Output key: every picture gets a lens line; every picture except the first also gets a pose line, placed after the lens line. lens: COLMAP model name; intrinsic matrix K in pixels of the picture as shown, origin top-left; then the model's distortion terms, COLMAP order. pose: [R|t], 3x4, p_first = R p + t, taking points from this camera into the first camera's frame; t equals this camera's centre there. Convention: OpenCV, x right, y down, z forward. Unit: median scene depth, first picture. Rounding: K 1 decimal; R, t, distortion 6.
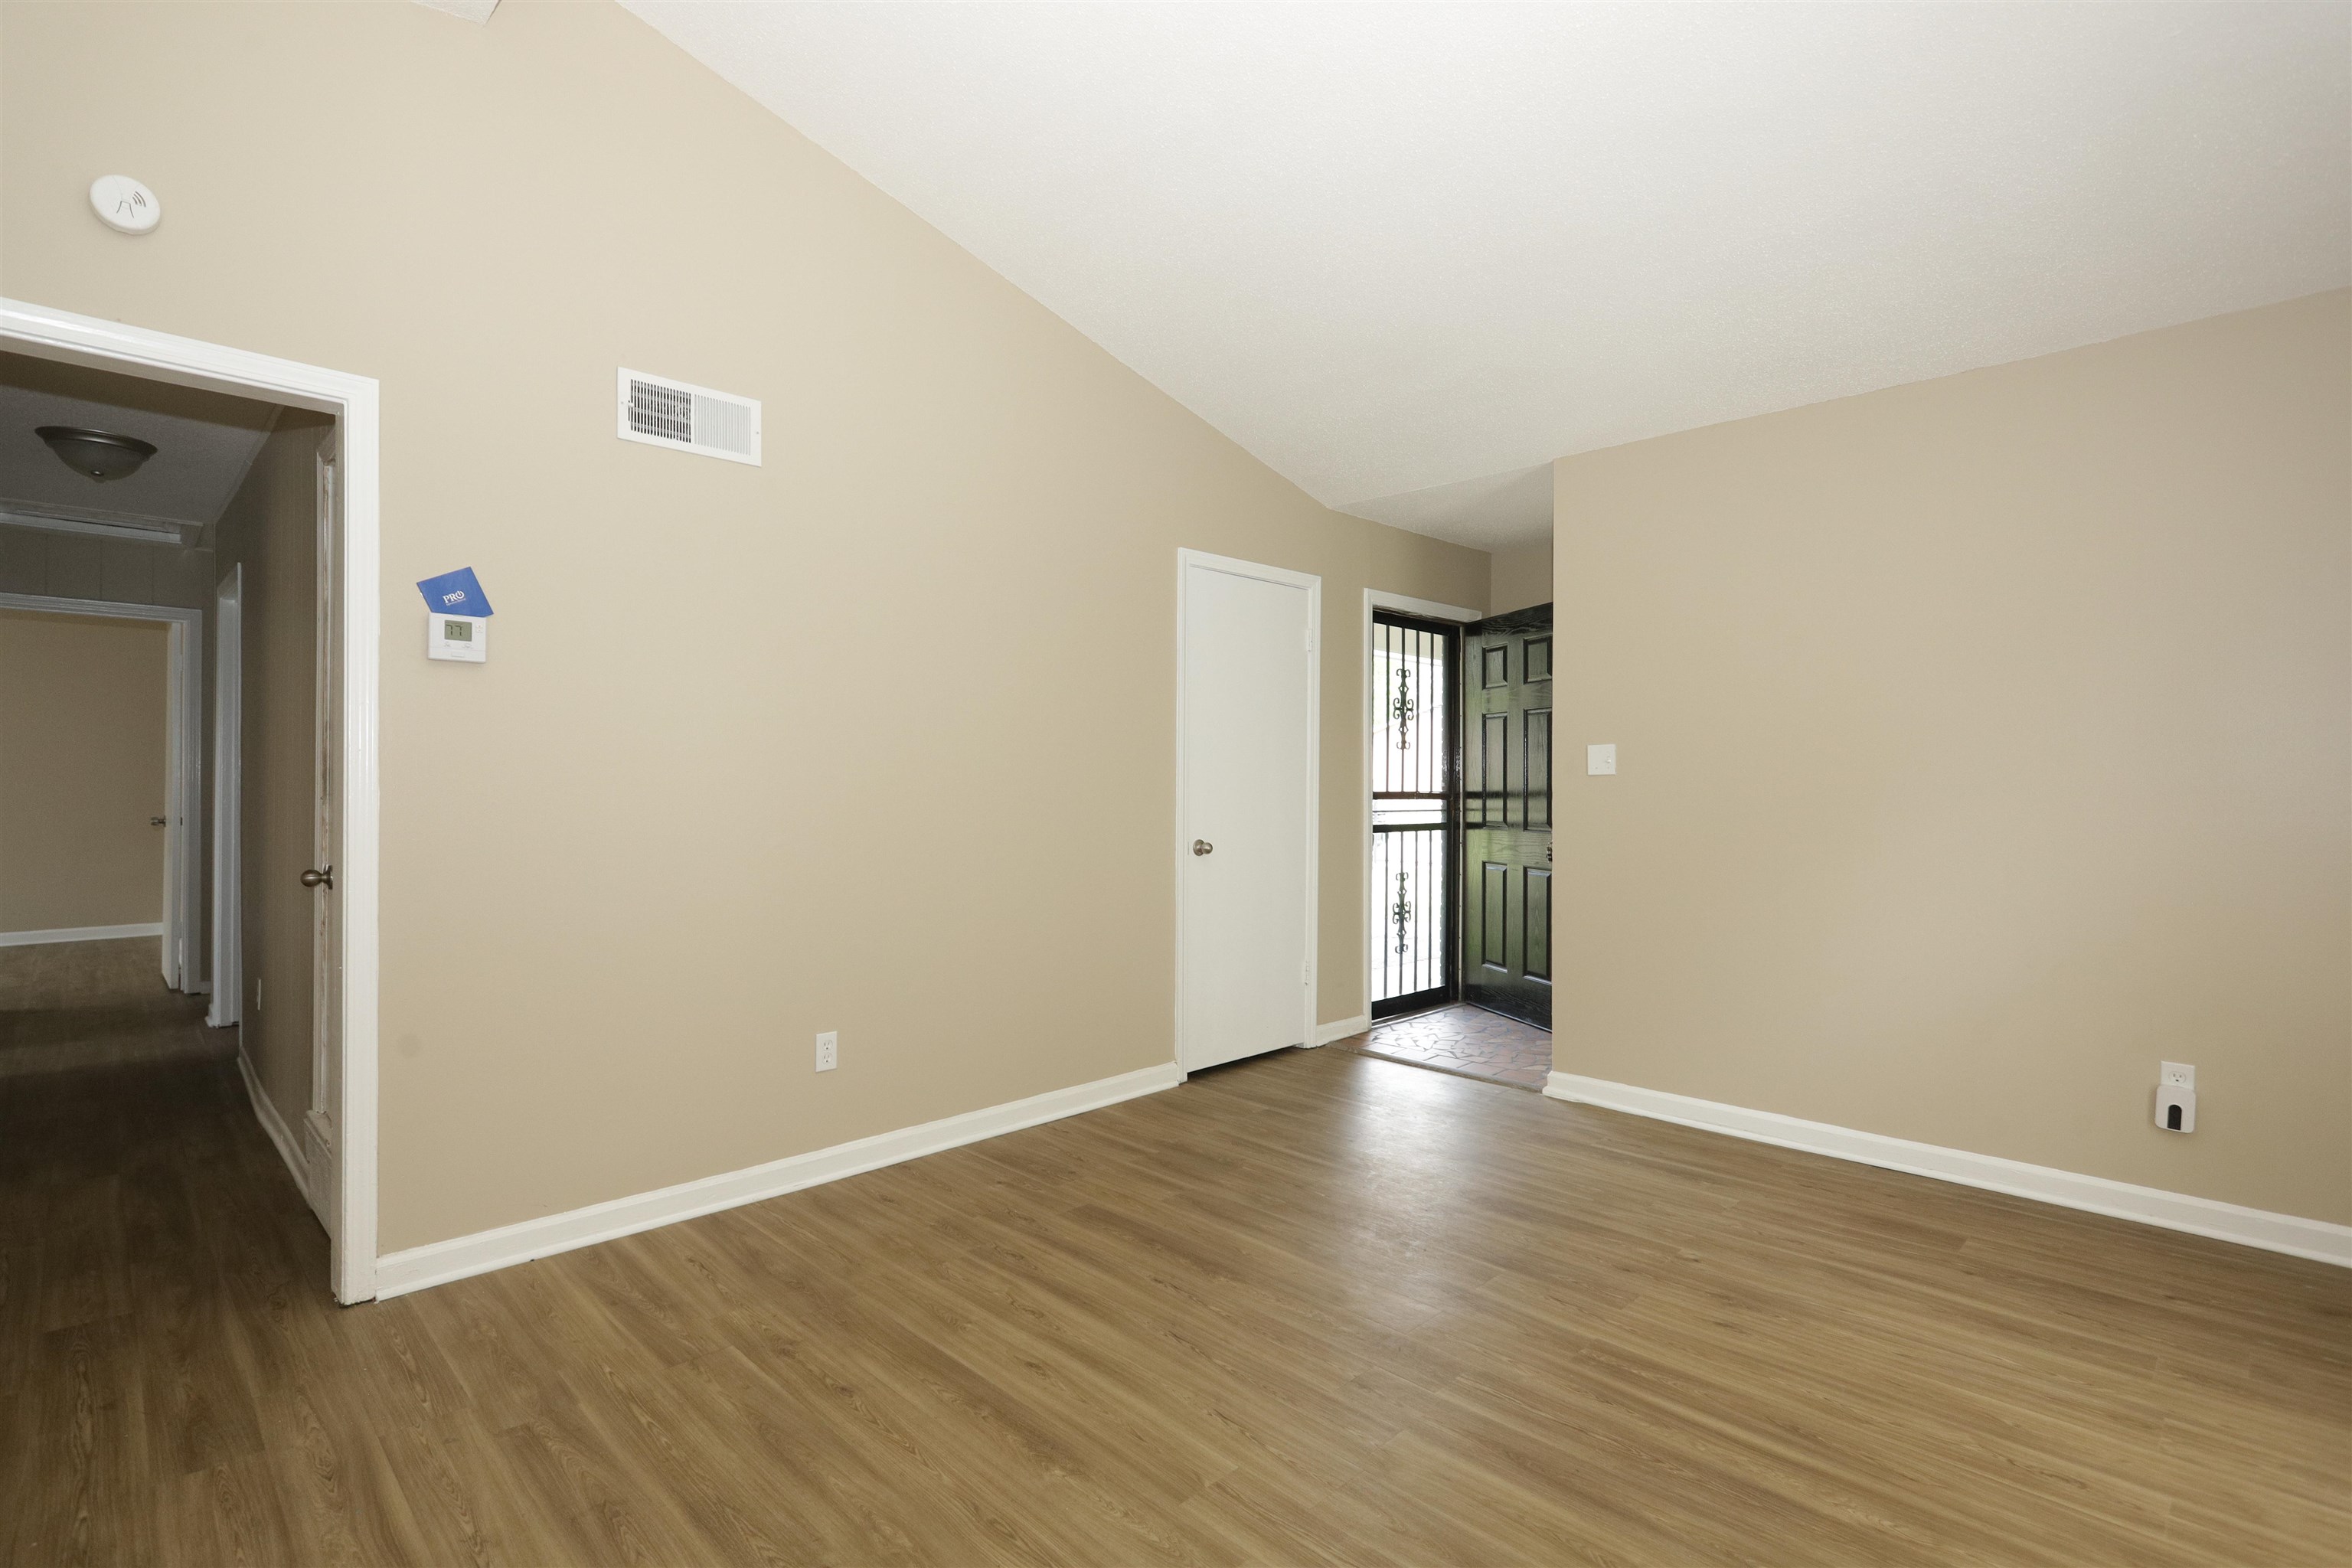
lens RADIAL K [[1111.9, 0, 1162.0], [0, 1111.9, 783.7], [0, 0, 1]] dist [-0.008458, 0.000688]
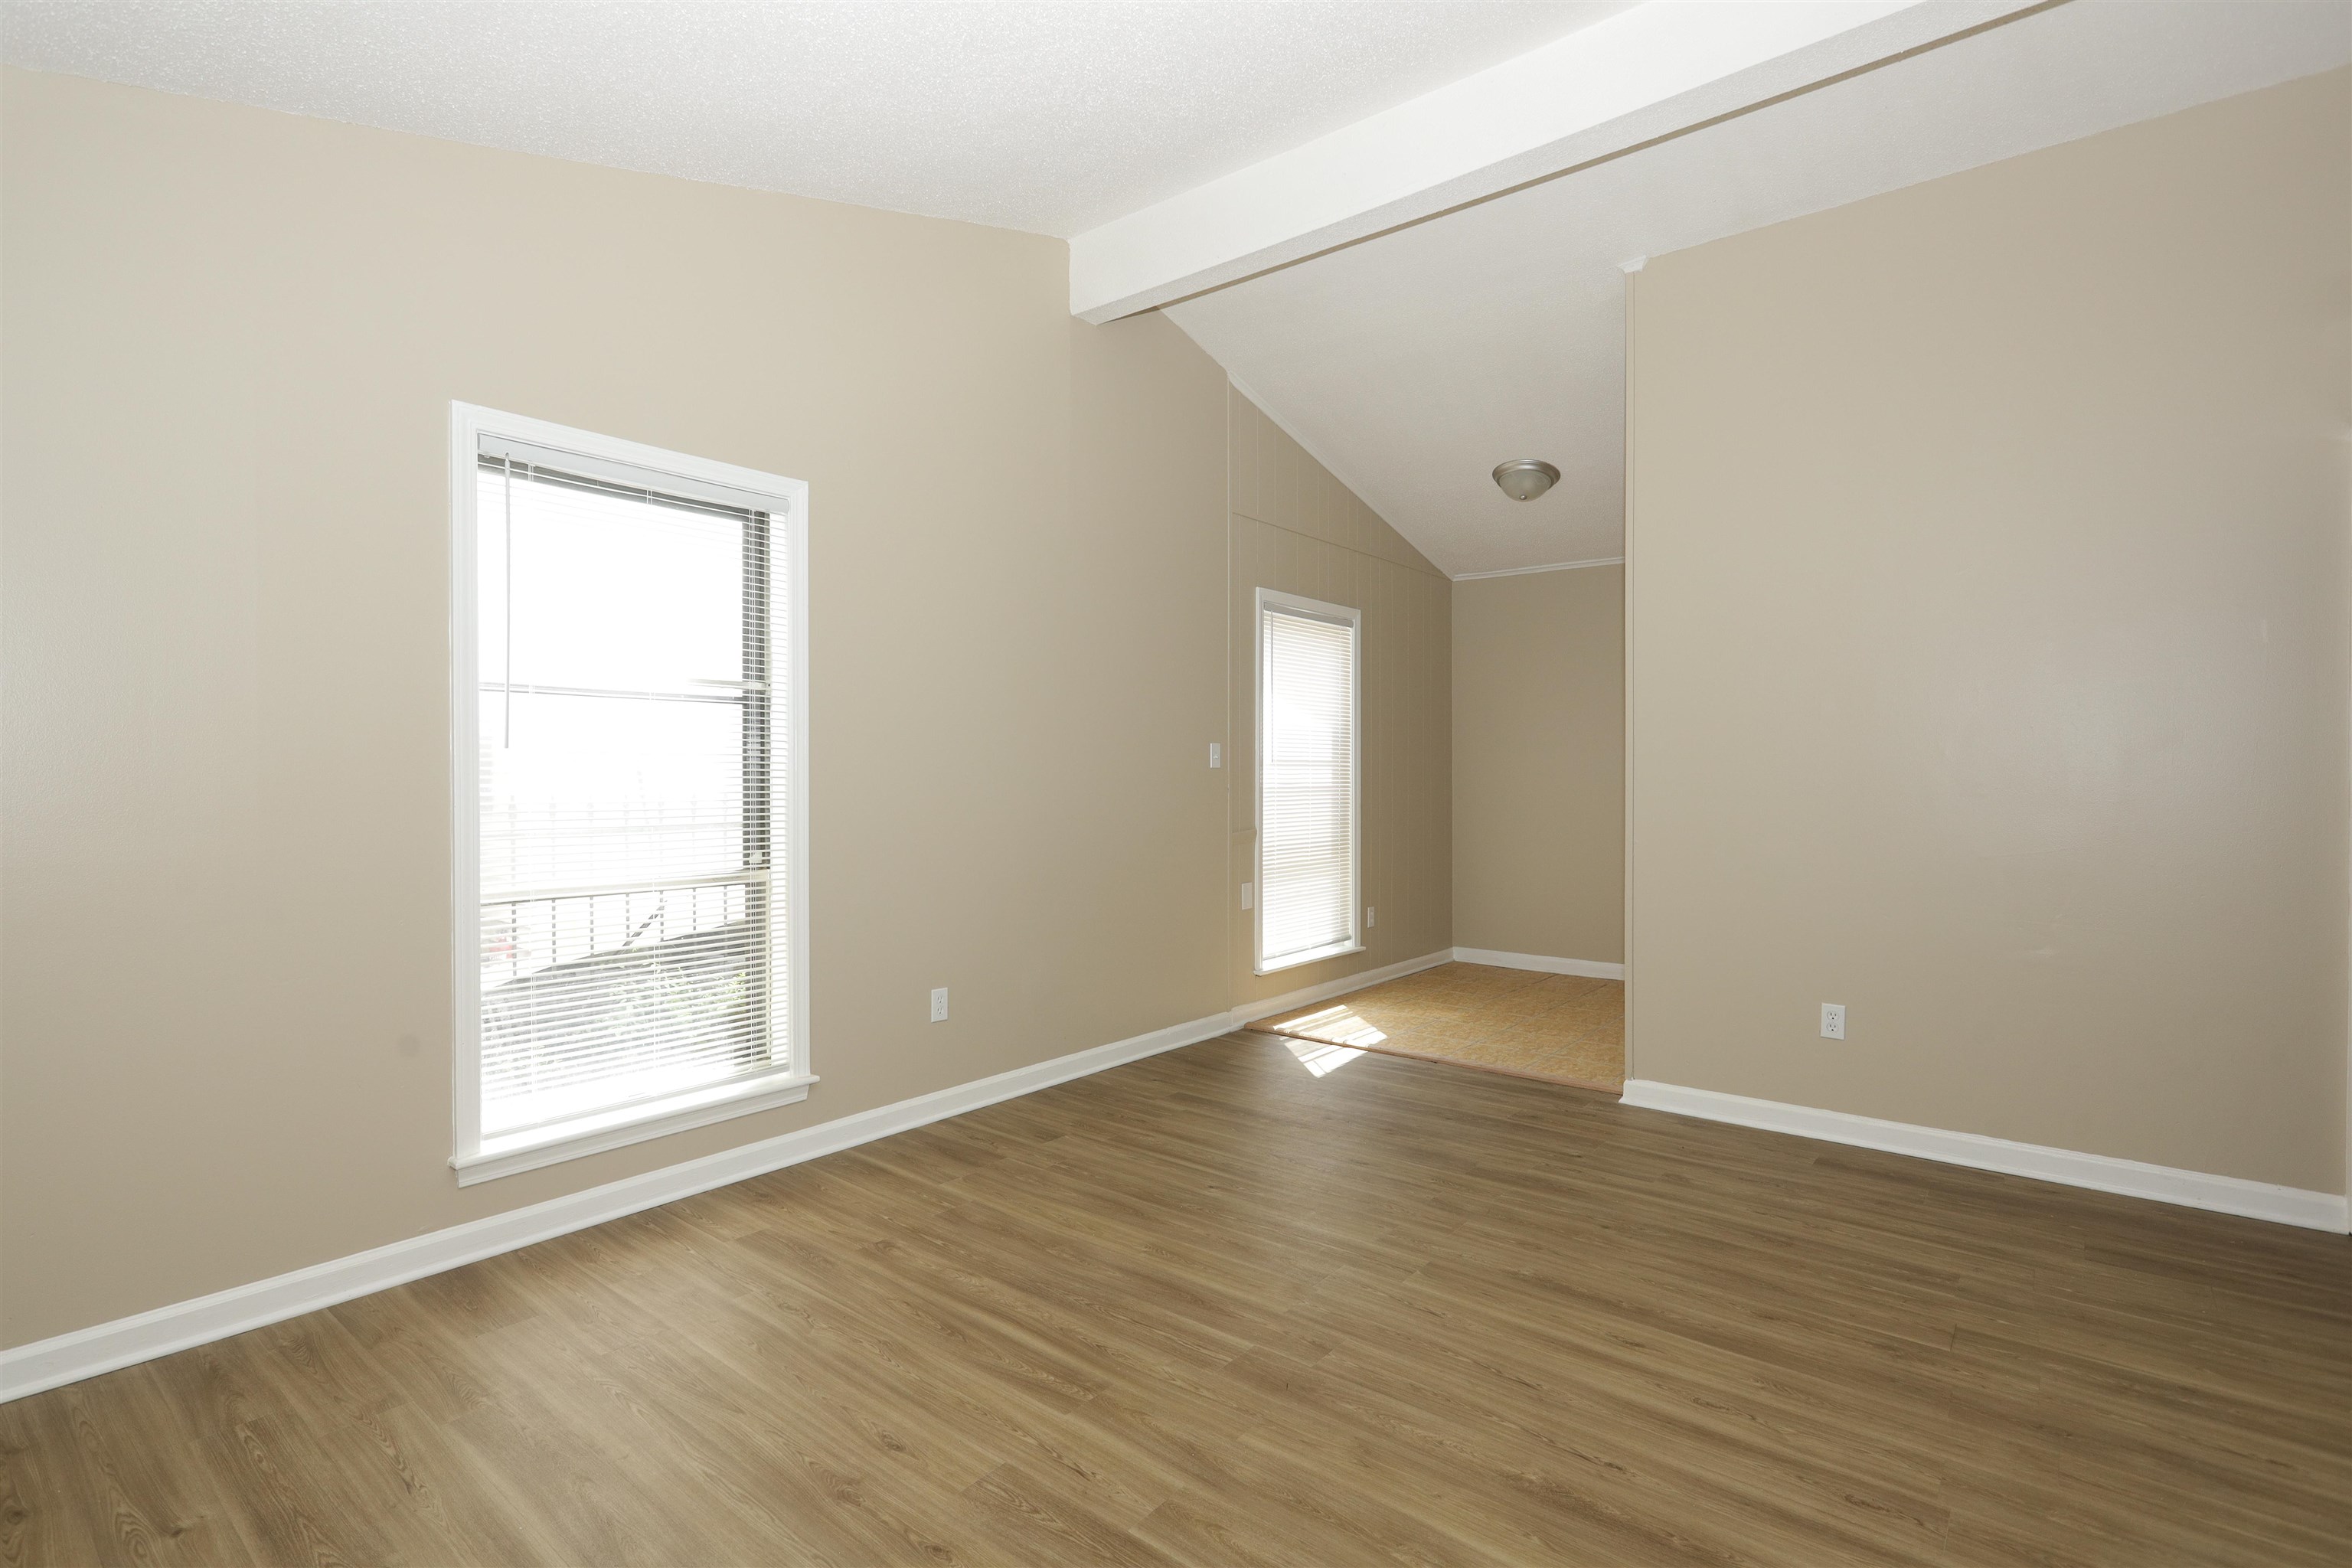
lens RADIAL K [[1111.9, 0, 1162.0], [0, 1111.9, 783.7], [0, 0, 1]] dist [-0.008458, 0.000688]
pose [[-0.994276, -0.001554, -0.106829, 0.450503], [-0.002863, 0.999923, 0.012108, -0.009302], [0.106802, 0.012345, -0.994204, 2.052284]]
